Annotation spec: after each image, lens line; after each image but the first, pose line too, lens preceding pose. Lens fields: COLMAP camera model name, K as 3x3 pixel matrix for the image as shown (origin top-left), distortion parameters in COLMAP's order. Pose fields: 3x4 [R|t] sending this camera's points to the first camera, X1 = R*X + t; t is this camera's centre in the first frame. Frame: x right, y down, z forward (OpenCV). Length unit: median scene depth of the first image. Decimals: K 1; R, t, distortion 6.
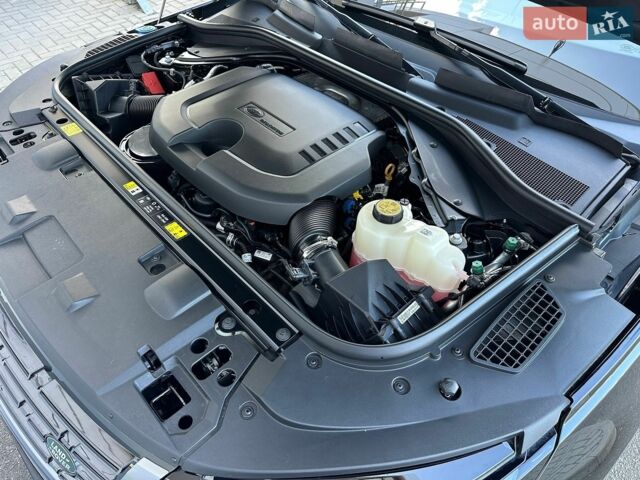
lens RADIAL K [[488.7, 0, 339.1], [0, 488.7, 237.8], [0, 0, 1]] dist [0.002157, -0.000322]
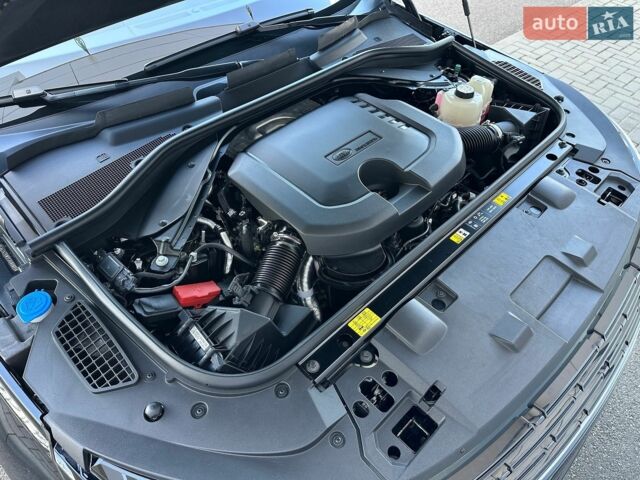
lens RADIAL K [[451.2, 0, 321.2], [0, 451.2, 251.5], [0, 0, 1]] dist [0.076331, -0.127426]
pose [[-0.030626, -0.743133, 0.668443, -0.946234], [0.667507, 0.482564, 0.567068, -0.718818], [-0.743973, 0.463558, 0.481267, 0.677930]]
